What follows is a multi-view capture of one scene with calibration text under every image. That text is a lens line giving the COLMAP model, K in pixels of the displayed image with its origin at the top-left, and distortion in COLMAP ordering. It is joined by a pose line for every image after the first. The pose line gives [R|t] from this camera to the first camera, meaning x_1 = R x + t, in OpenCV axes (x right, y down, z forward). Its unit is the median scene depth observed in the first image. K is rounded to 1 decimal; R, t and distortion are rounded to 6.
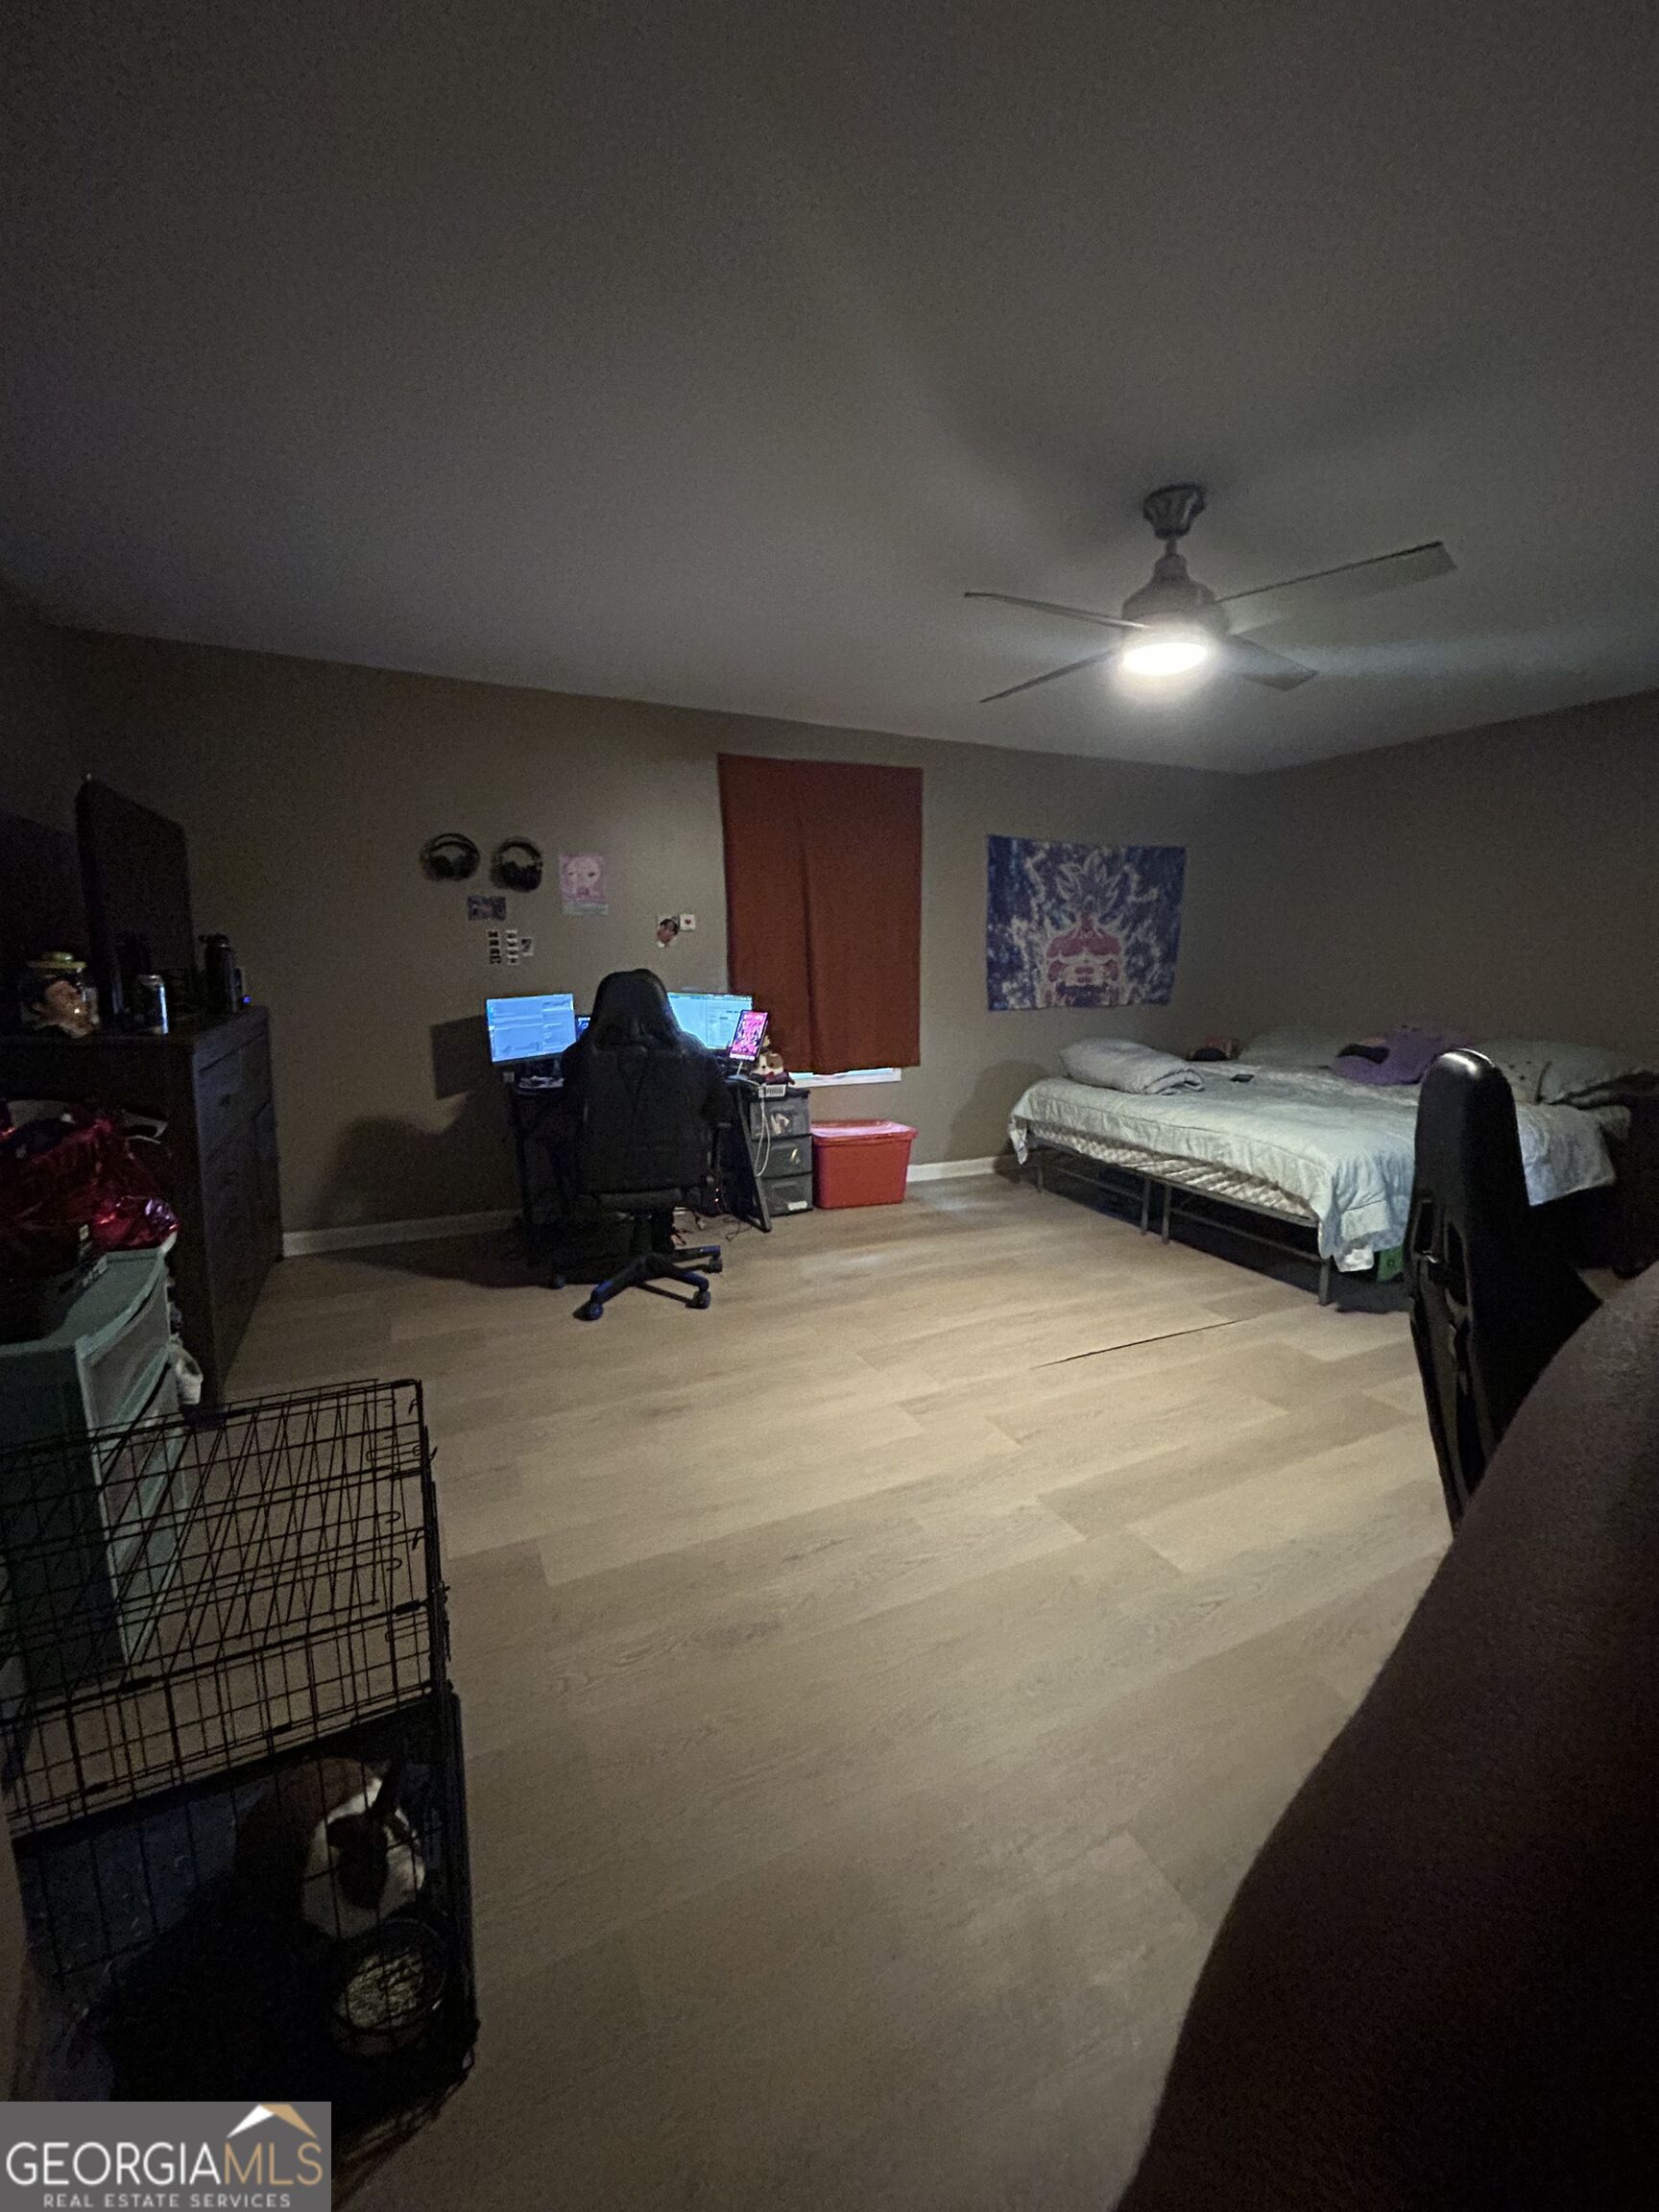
lens RADIAL K [[886.7, 0, 830.2], [0, 886.7, 1113.4], [0, 0, 1]] dist [-0.013299, -0.000010]
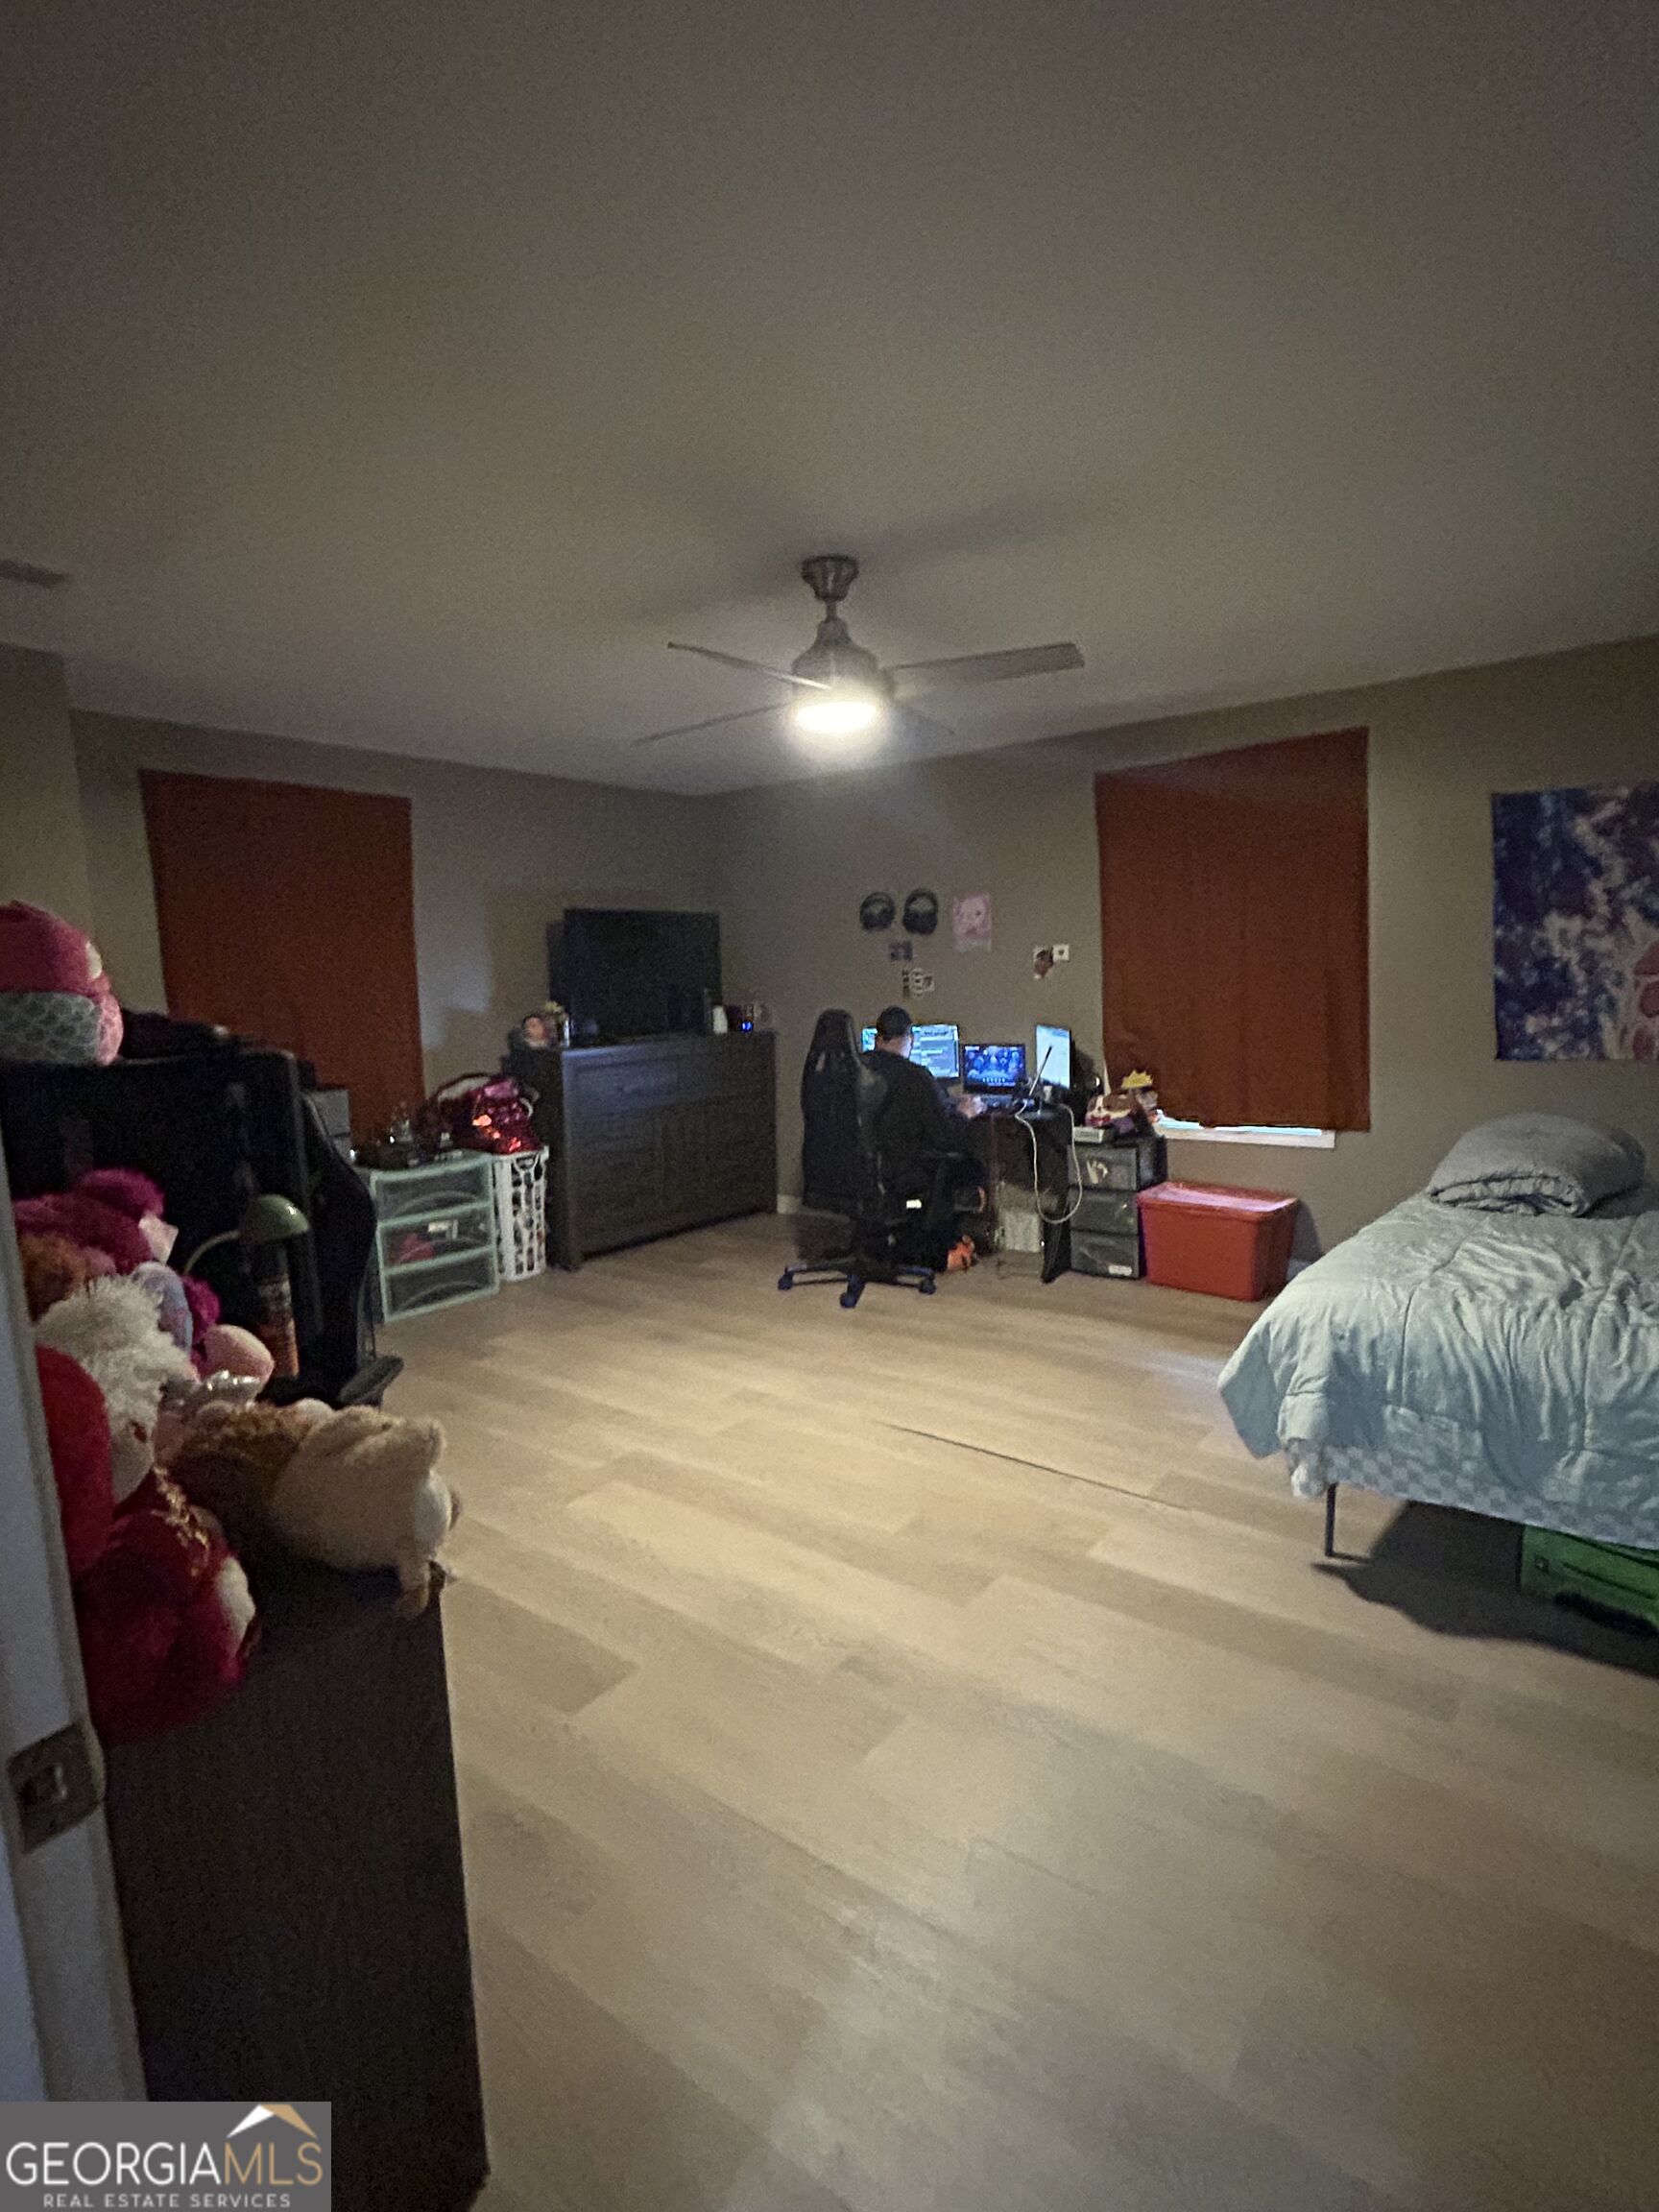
lens RADIAL K [[1120.9, 0, 829.5], [0, 1120.9, 1106.0], [0, 0, 1]] dist [-0.021366, -0.000222]
pose [[0.444784, 0.082756, -0.891807, 0.804456], [-0.122758, 0.991958, 0.030824, -0.055256], [0.887185, 0.095767, 0.451366, 0.233981]]
